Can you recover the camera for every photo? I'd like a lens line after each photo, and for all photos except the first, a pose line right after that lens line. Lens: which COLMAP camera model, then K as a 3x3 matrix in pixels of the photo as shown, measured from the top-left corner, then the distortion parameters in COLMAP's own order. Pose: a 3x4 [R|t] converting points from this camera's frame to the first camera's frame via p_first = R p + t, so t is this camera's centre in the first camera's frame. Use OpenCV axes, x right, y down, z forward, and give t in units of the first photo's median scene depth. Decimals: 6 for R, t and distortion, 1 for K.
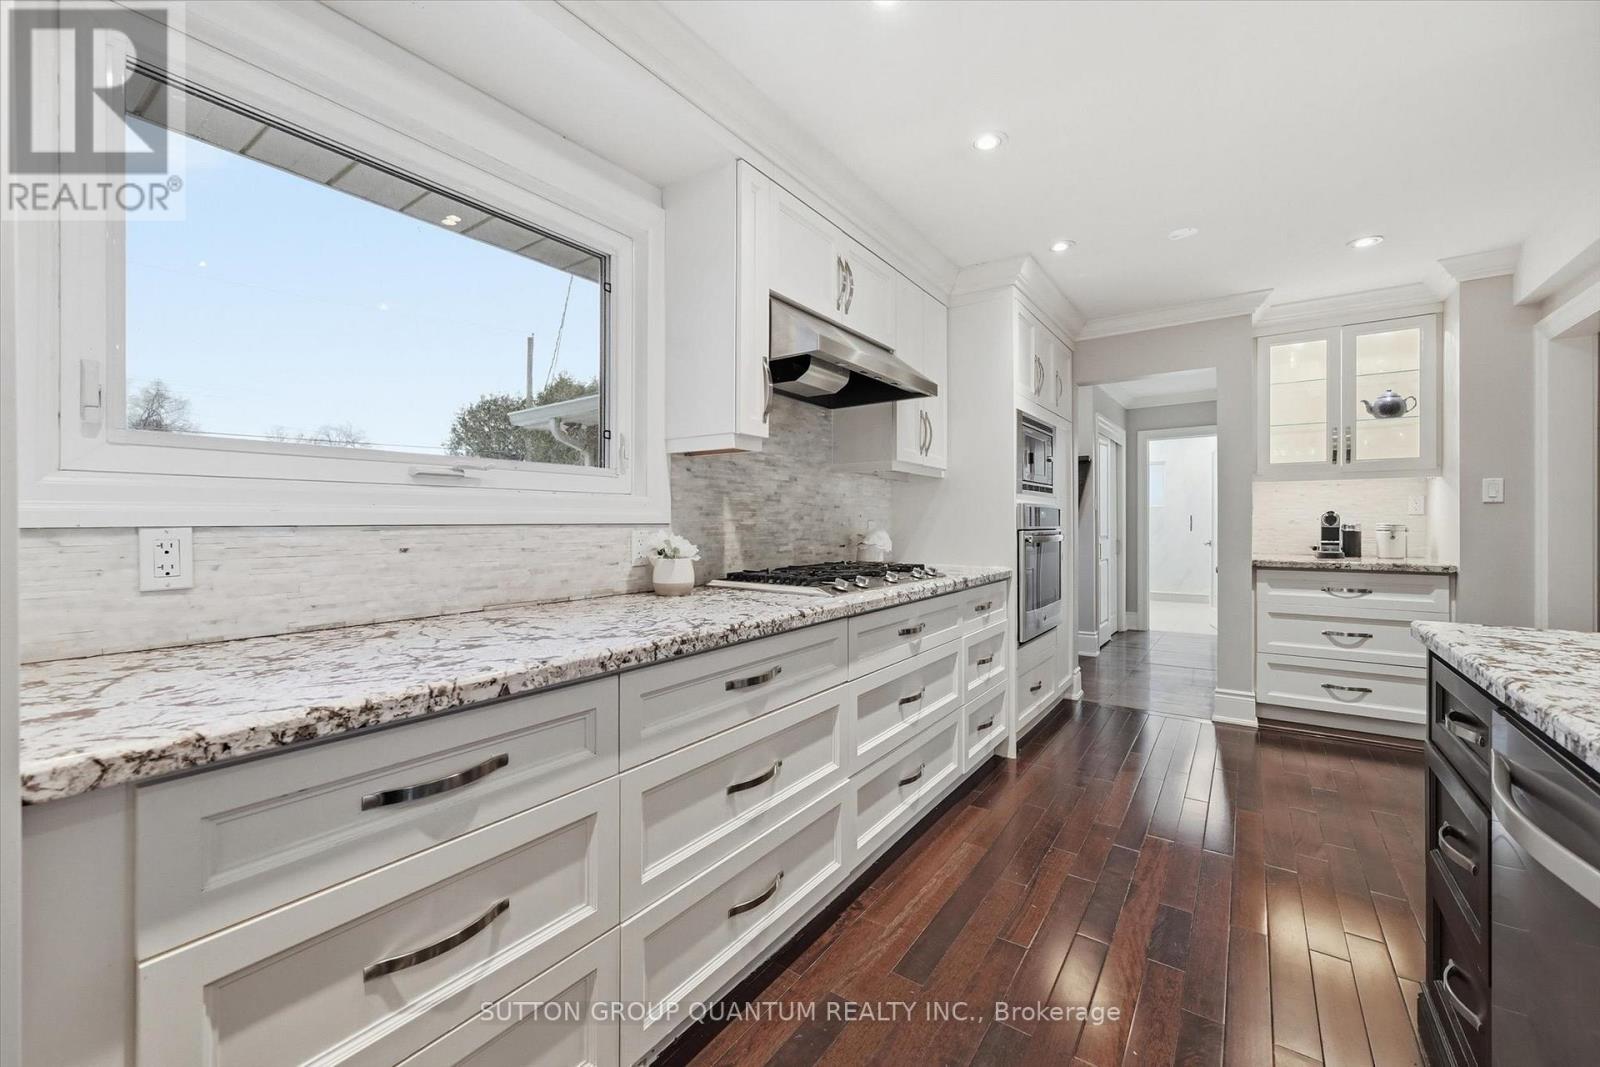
lens RADIAL K [[638.1, 0, 816.2], [0, 638.1, 522.6], [0, 0, 1]] dist [-0.001040, 0.000529]
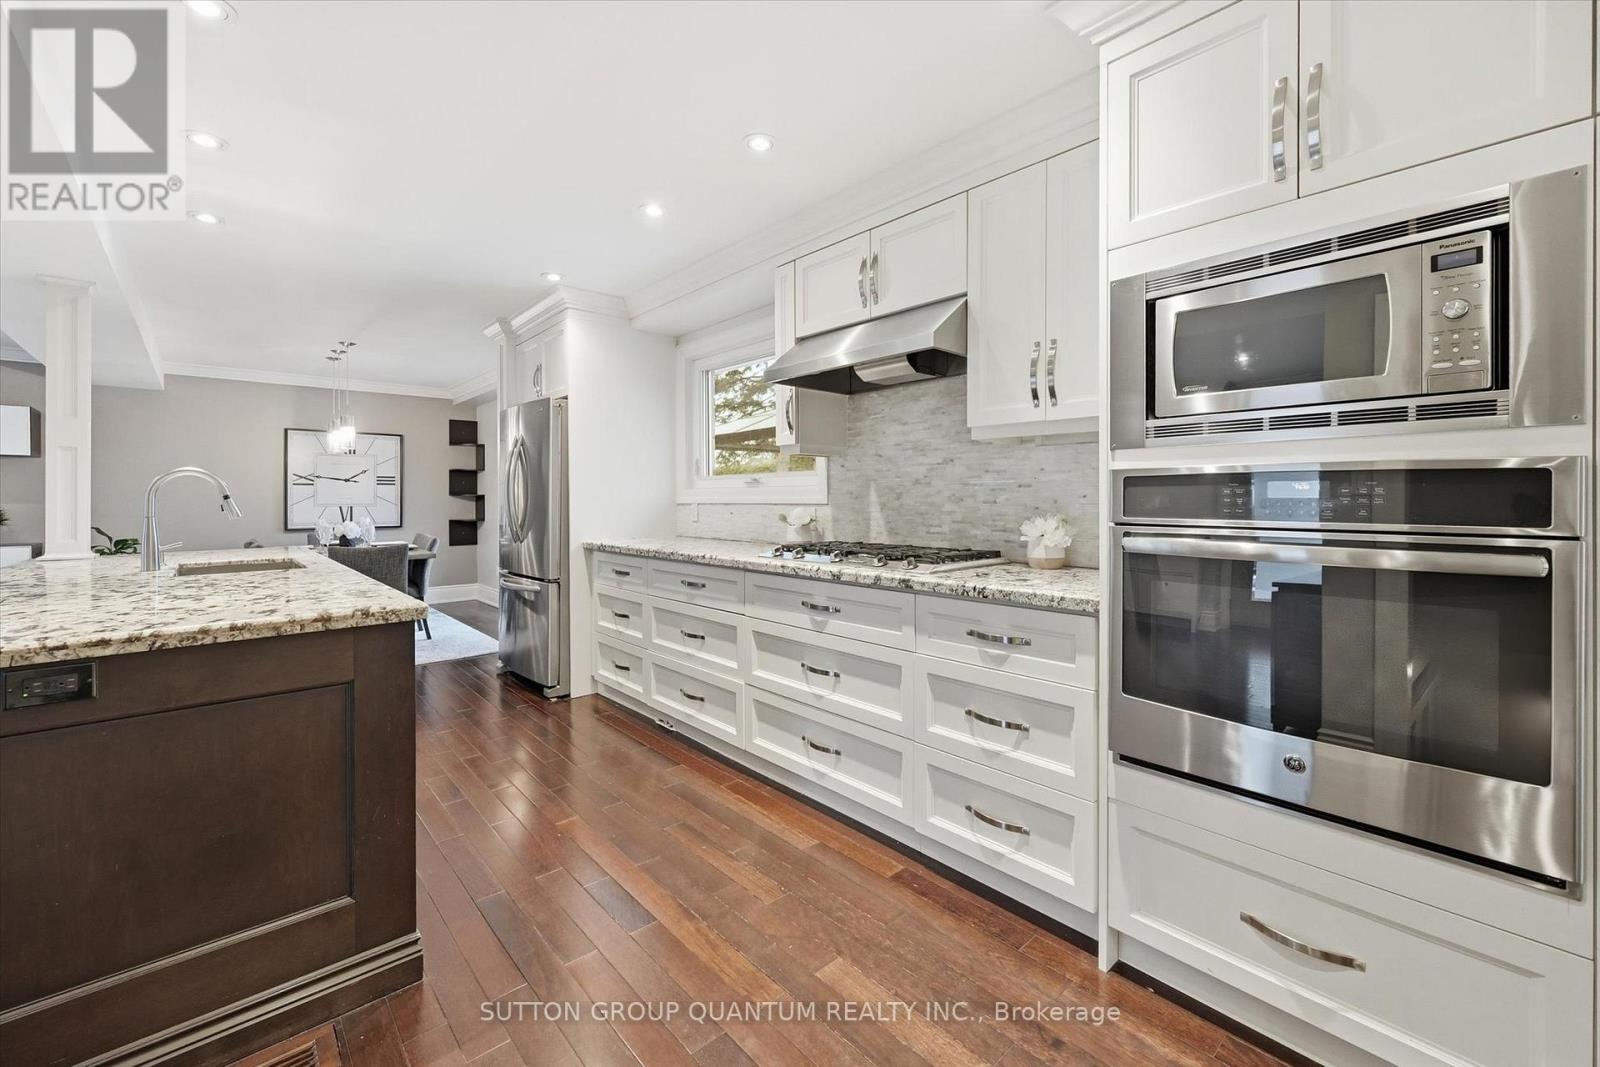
lens RADIAL K [[655.8, 0, 783.4], [0, 655.8, 502.2], [0, 0, 1]] dist [-0.001076, 0.000276]
pose [[-0.250271, 0.003832, -0.968168, 0.859383], [-0.001802, 0.999989, 0.004424, -0.006649], [0.968174, 0.002852, -0.250261, 0.859415]]
